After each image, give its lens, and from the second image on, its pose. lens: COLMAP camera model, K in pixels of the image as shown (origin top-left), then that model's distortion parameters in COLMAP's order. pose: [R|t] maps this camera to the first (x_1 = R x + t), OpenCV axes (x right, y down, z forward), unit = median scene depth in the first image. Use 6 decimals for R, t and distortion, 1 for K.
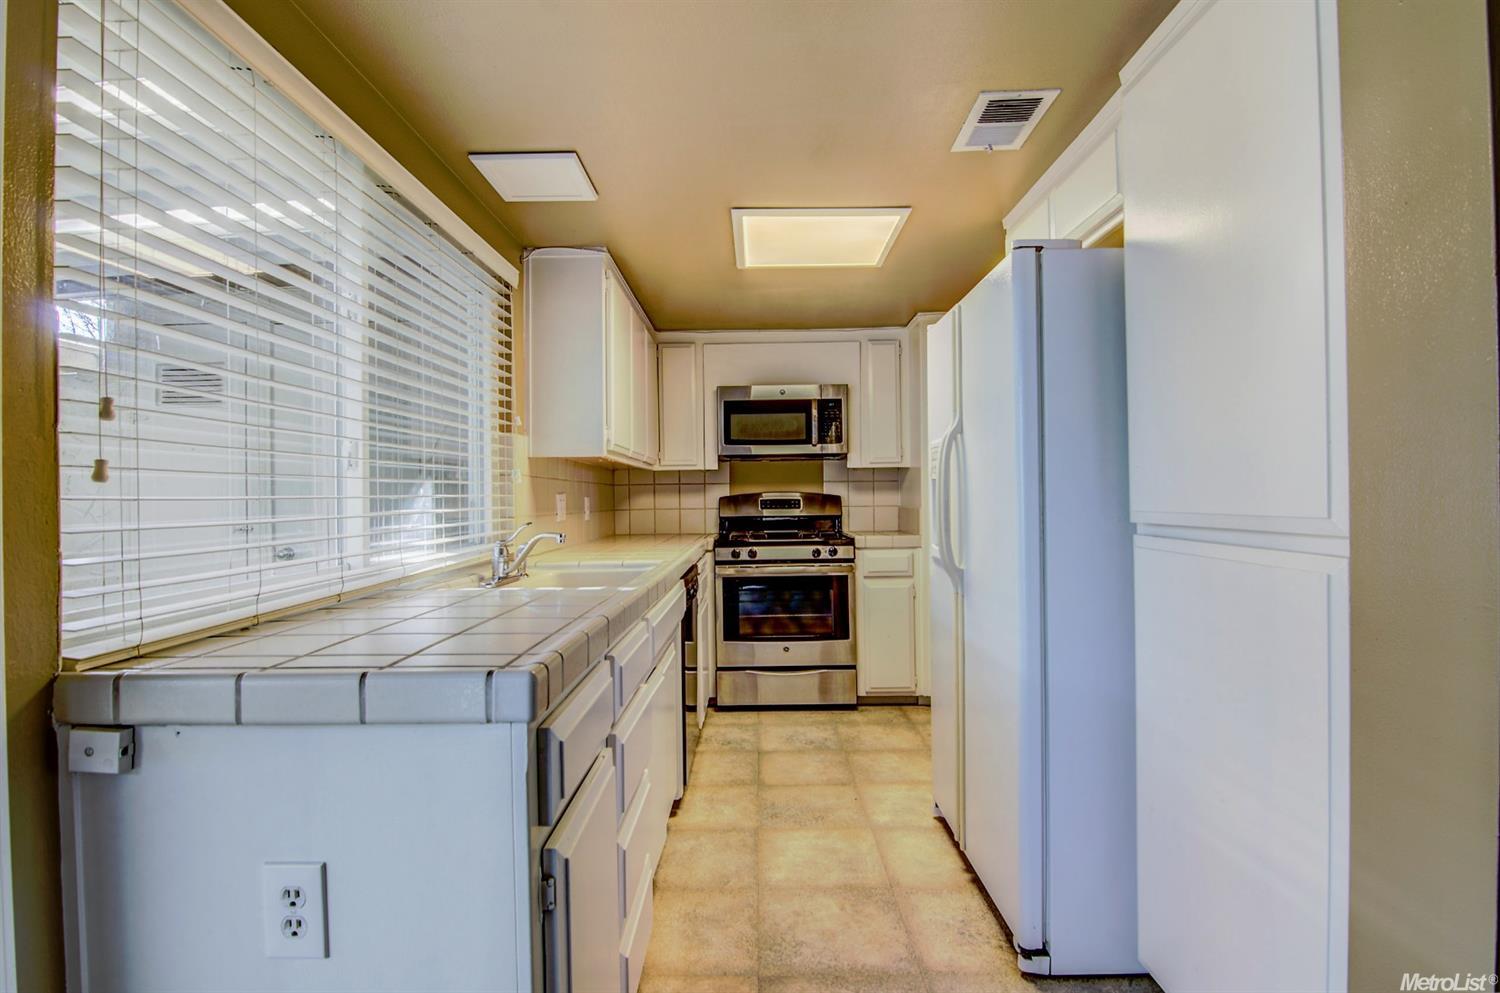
lens RADIAL K [[729.8, 0, 760.6], [0, 729.8, 492.3], [0, 0, 1]] dist [-0.015544, -0.006237]
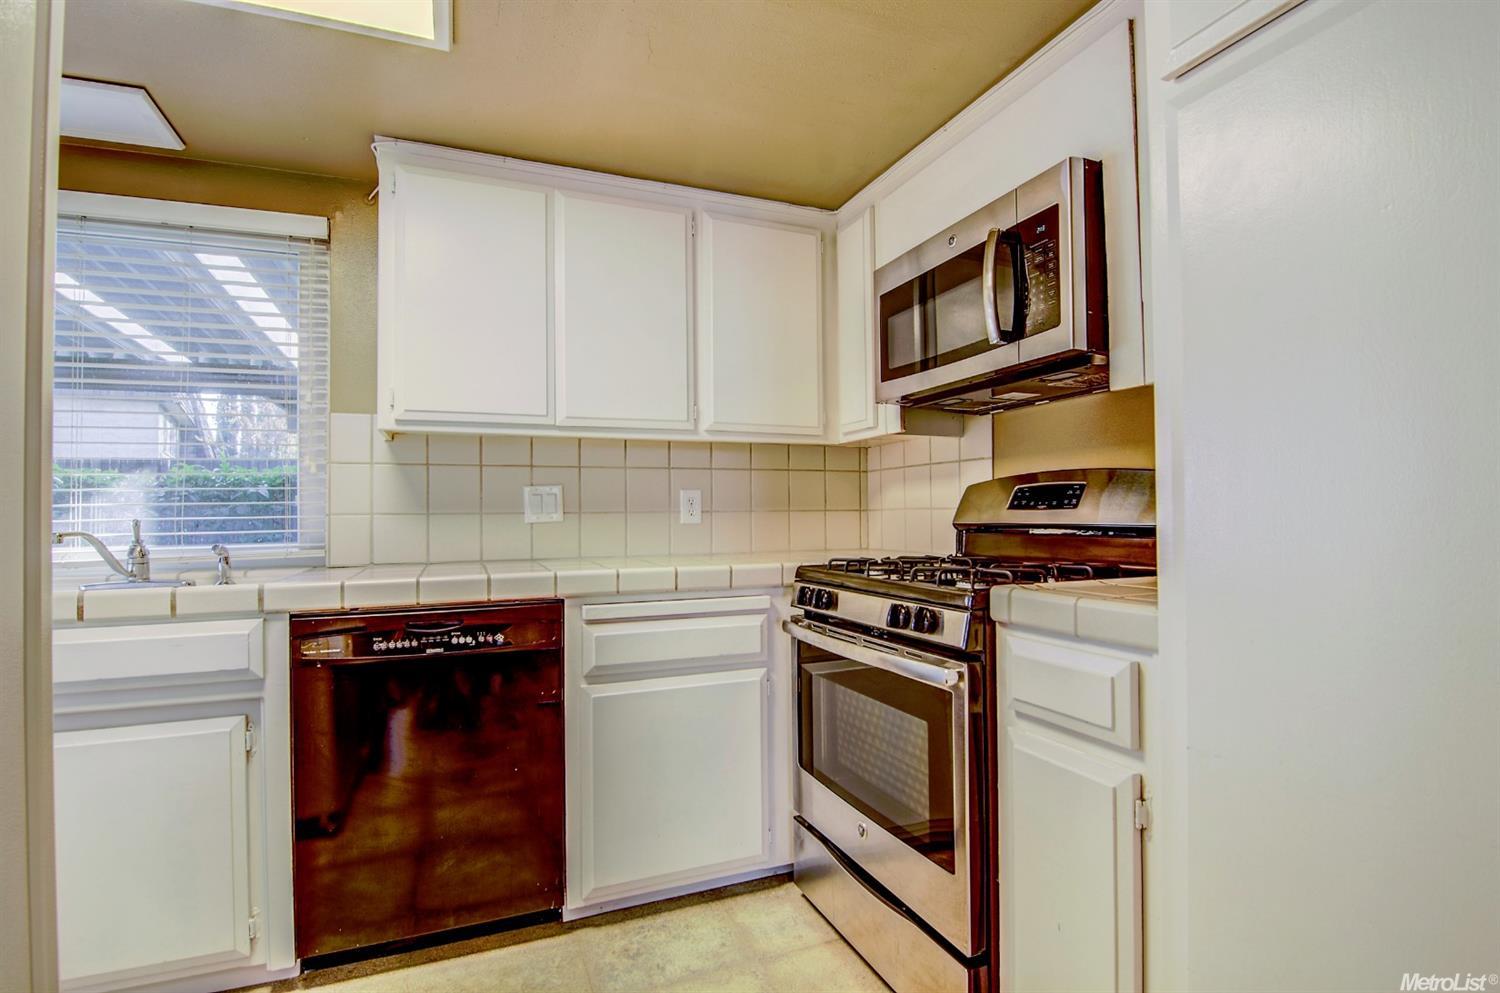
lens RADIAL K [[729.8, 0, 756.0], [0, 729.8, 499.8], [0, 0, 1]] dist [-0.015544, -0.006237]
pose [[0.380475, -0.010444, -0.924732, 0.542425], [0.015292, 0.999871, -0.005001, 0.025657], [0.924665, -0.012238, 0.380585, 1.020932]]
